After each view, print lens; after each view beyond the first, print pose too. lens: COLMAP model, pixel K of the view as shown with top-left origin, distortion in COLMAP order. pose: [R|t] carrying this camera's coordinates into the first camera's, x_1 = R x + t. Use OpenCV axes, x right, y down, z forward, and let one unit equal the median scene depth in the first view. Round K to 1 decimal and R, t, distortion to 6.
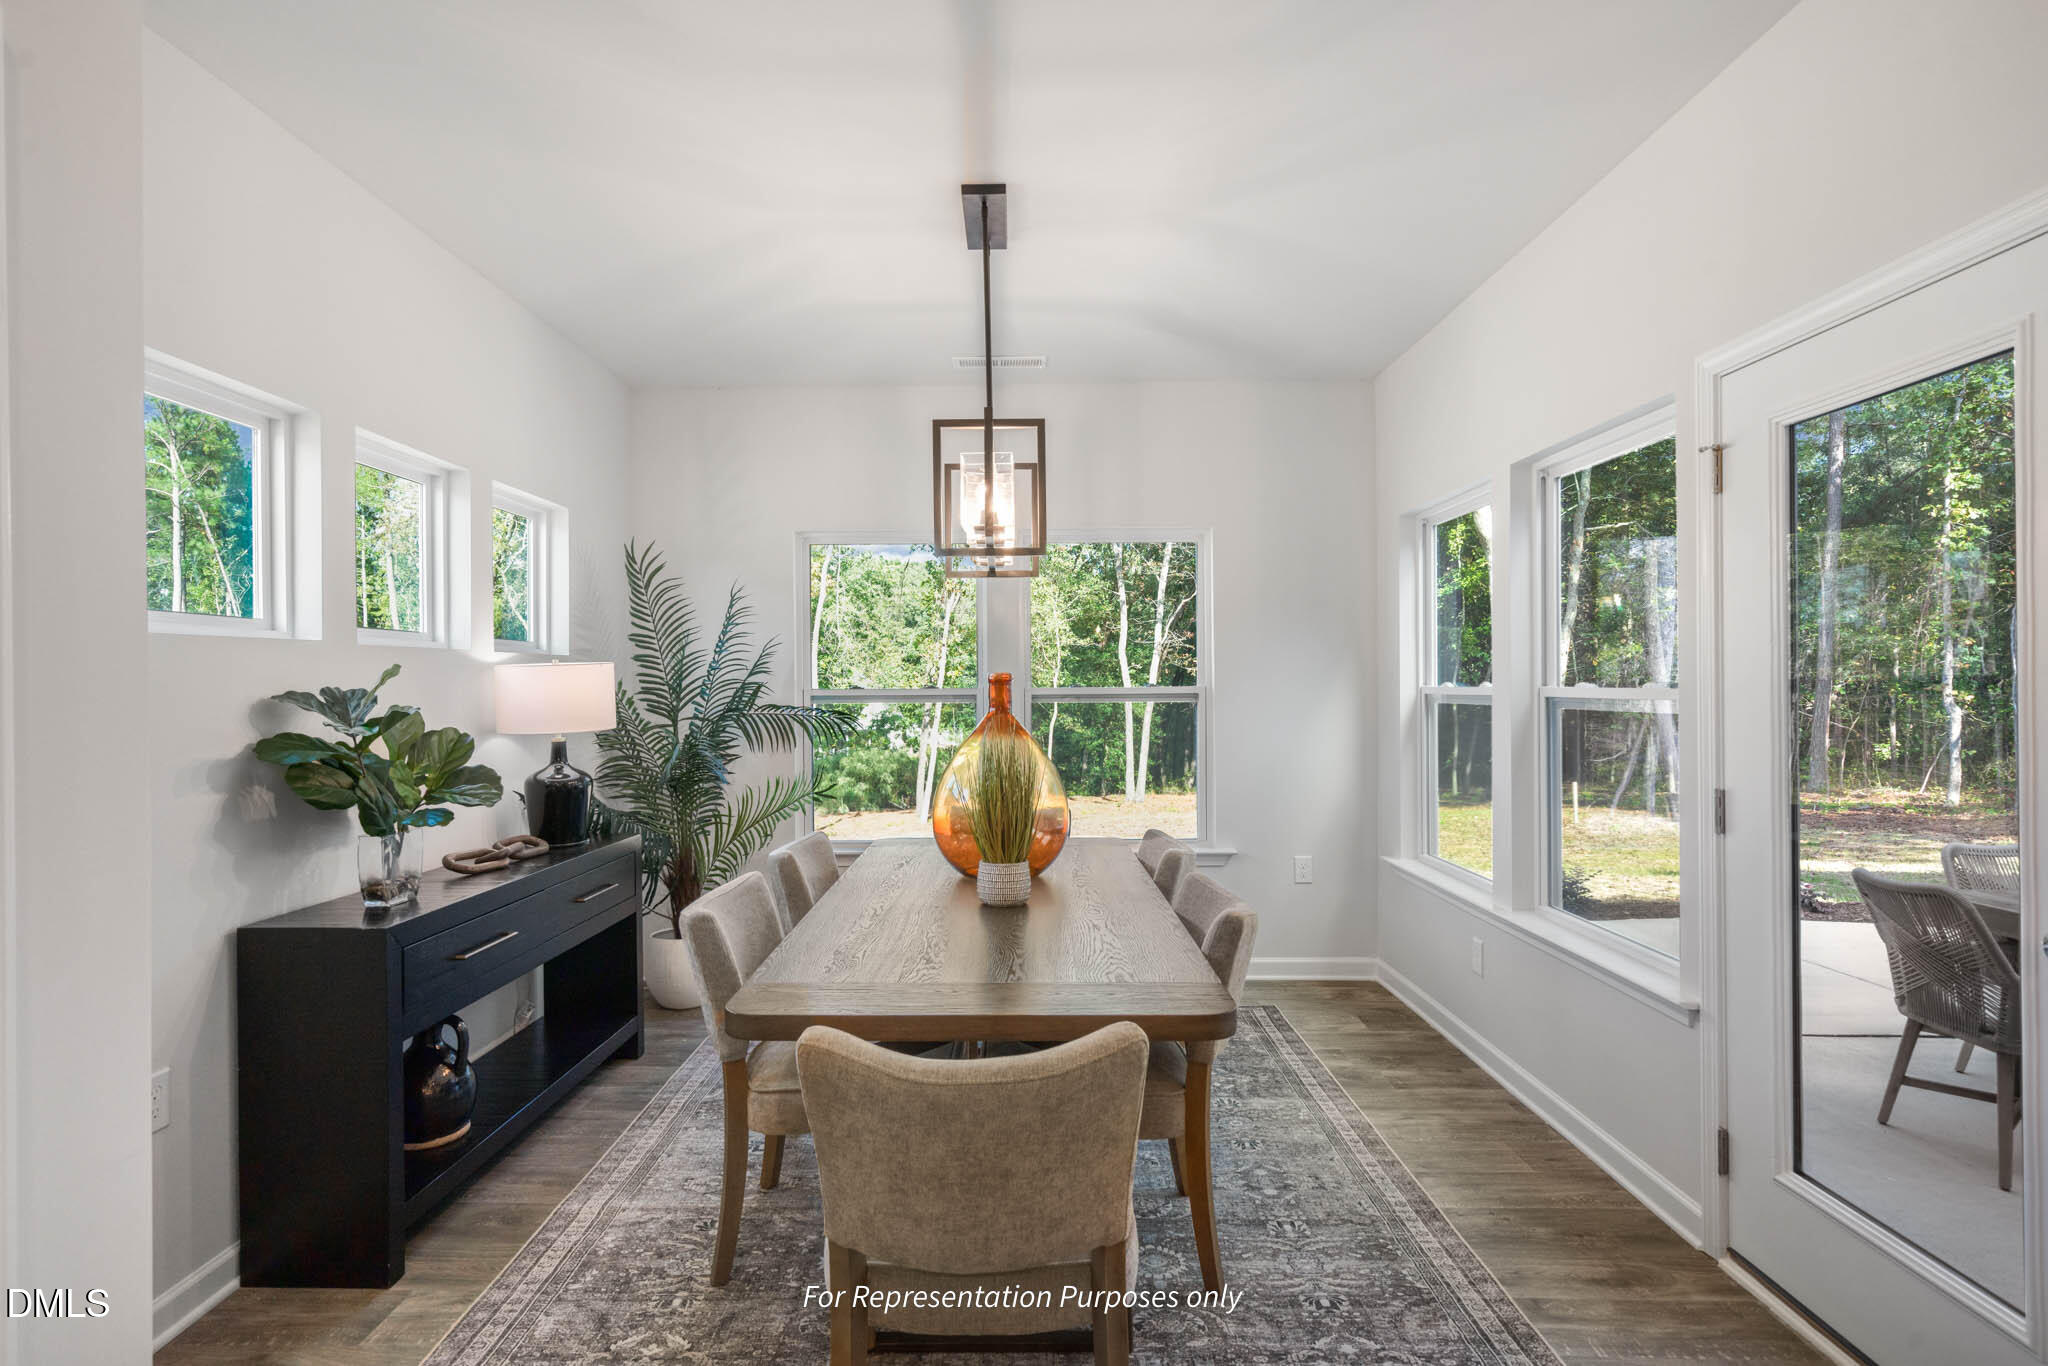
lens RADIAL K [[1057.6, 0, 1017.8], [0, 1057.6, 689.5], [0, 0, 1]] dist [0.004153, 0.000241]
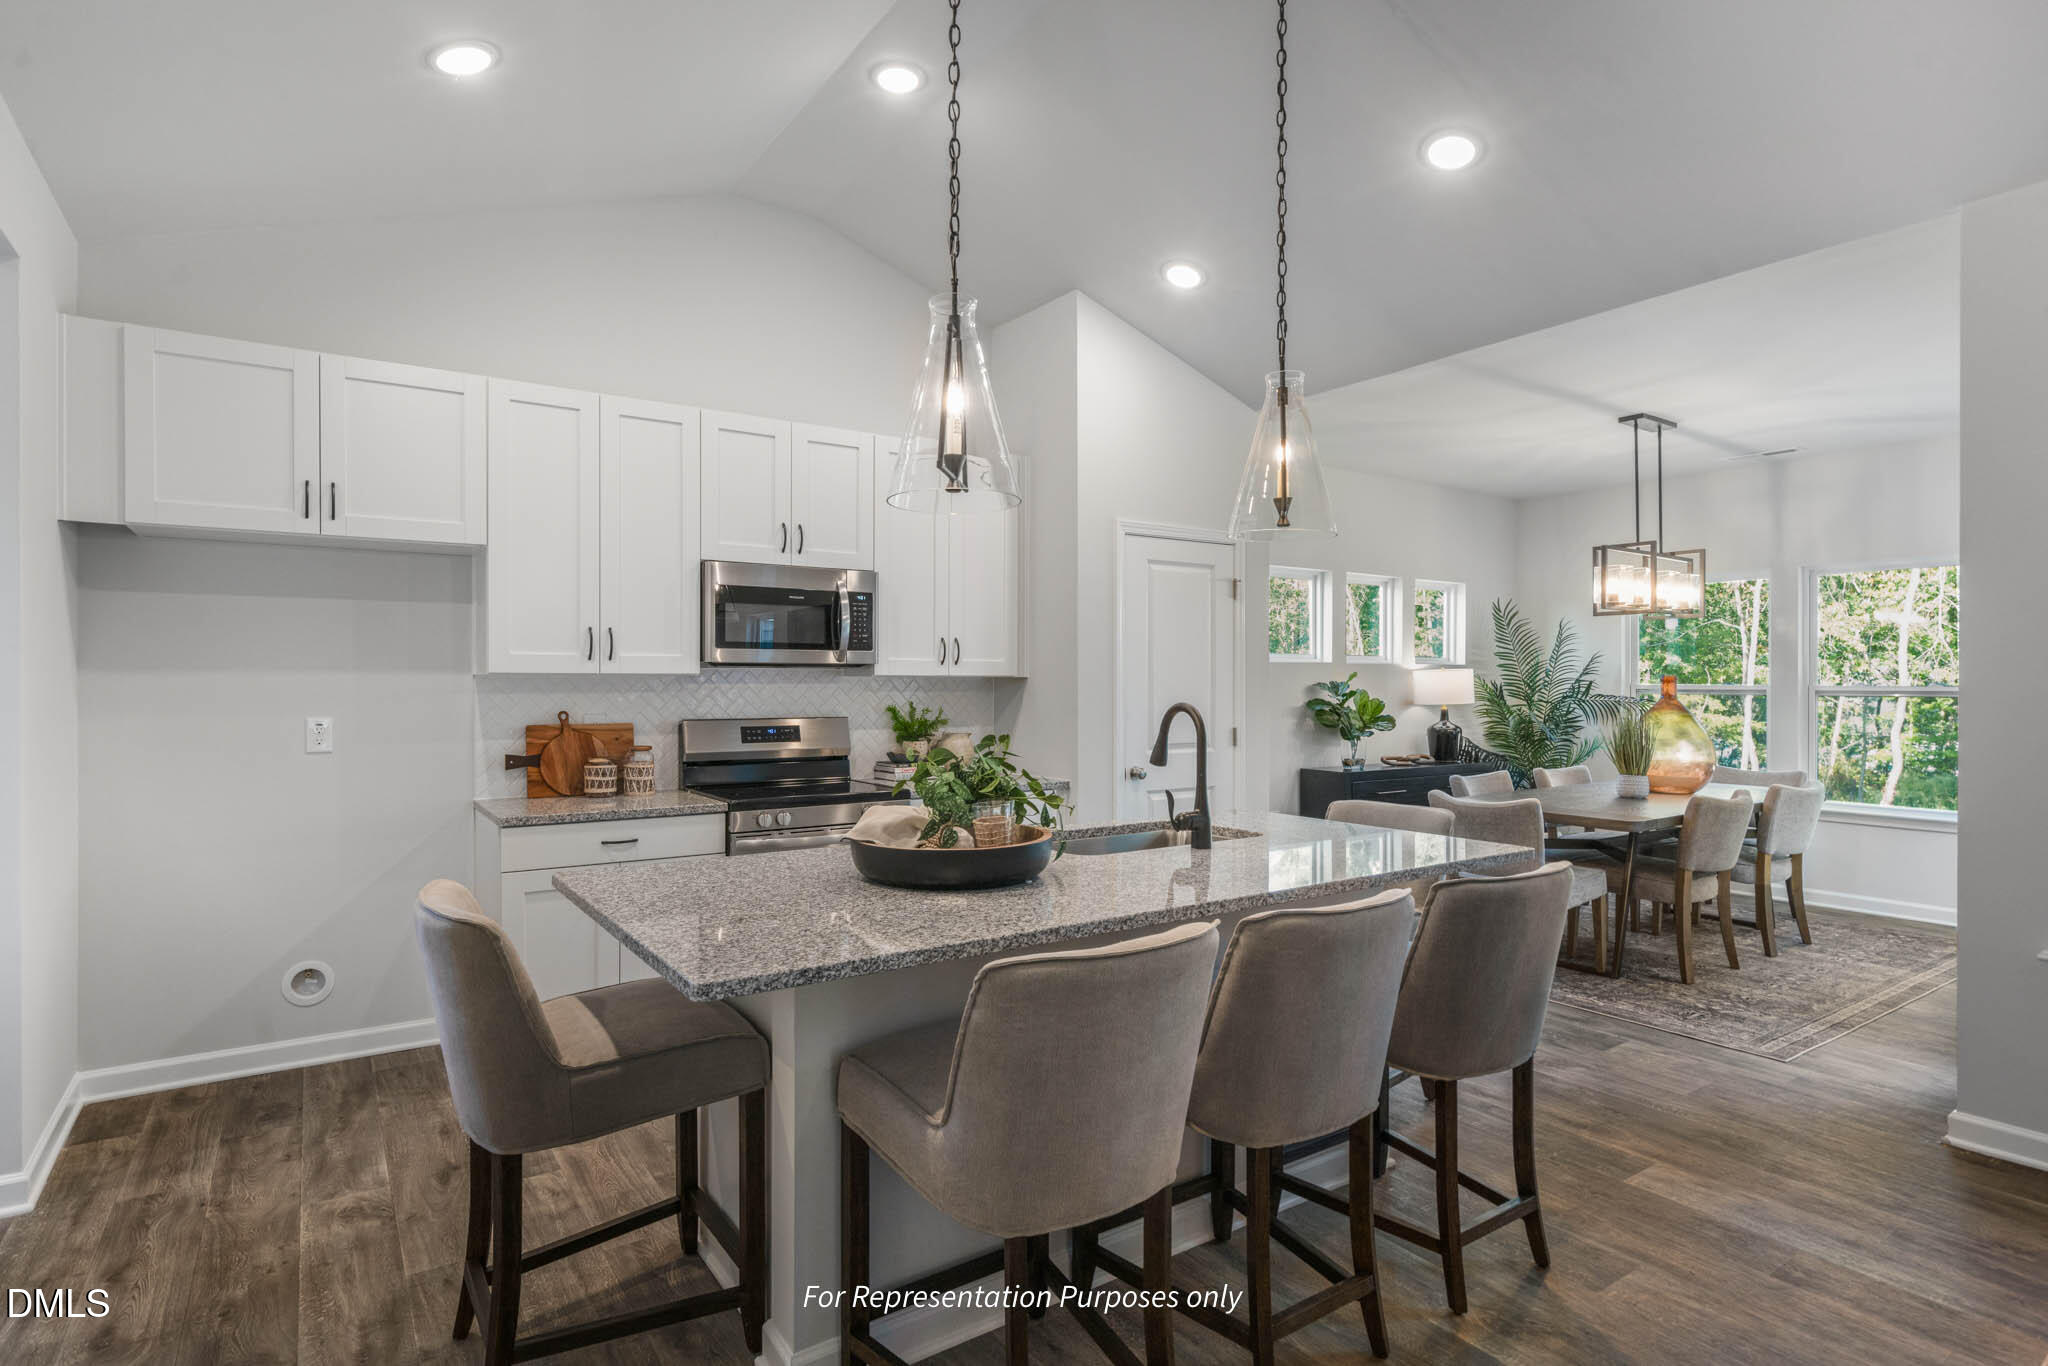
lens RADIAL K [[1057.6, 0, 1006.3], [0, 1057.6, 688.4], [0, 0, 1]] dist [0.004153, 0.000241]
pose [[0.567959, 0.005219, -0.823040, 0.742138], [-0.005701, 0.999981, 0.002407, 0.010036], [0.823037, 0.003325, 0.567978, -0.810268]]
